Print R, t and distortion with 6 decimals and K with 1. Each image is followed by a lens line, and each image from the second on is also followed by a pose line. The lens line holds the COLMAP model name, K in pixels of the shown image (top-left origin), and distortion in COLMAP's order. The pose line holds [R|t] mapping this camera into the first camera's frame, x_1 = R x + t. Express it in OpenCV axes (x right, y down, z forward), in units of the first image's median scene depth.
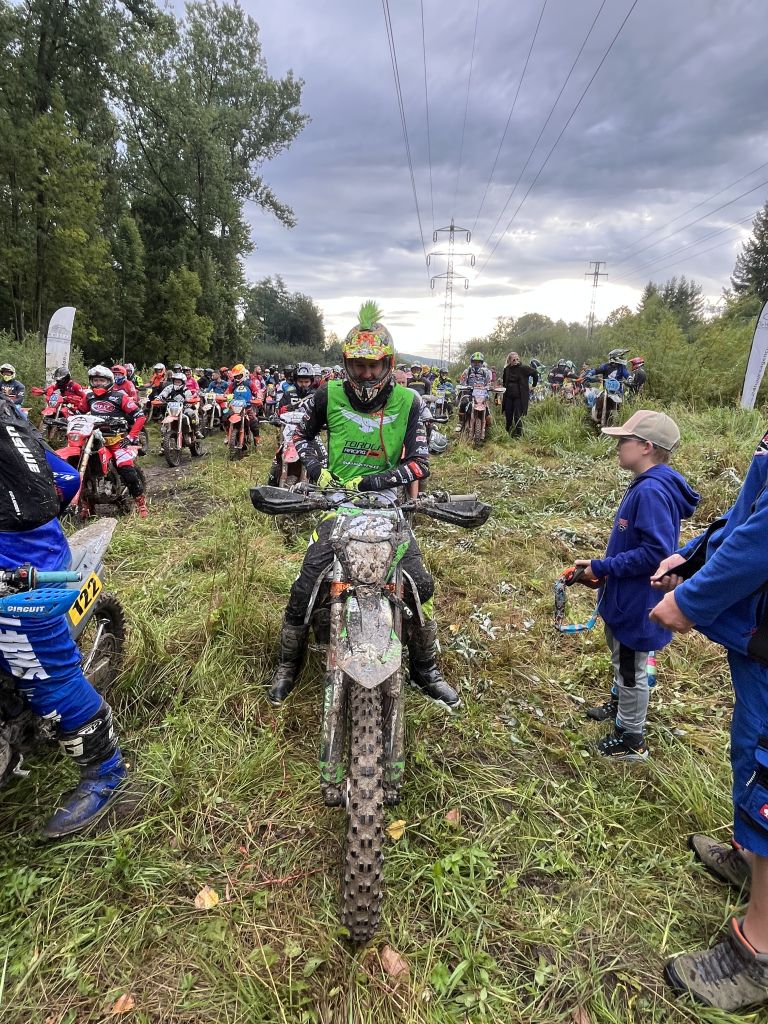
lens RADIAL K [[518.3, 0, 384.0], [0, 518.3, 512.0], [0, 0, 1]] dist [-0.015728, -0.015594]
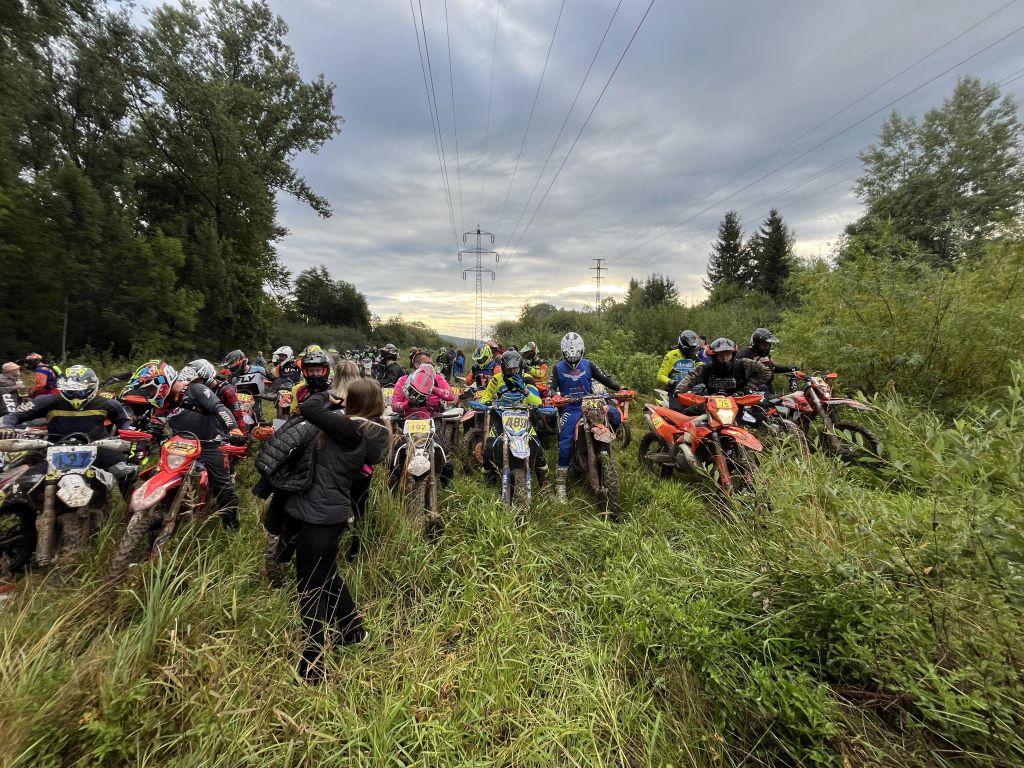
lens RADIAL K [[412.5, 0, 513.5], [0, 412.5, 387.1], [0, 0, 1]] dist [-0.017922, -0.000016]
pose [[0.979696, -0.034316, 0.197531, 0.014898], [0.067208, 0.984449, -0.162309, -0.053014], [-0.188890, 0.172289, 0.966766, 0.184297]]
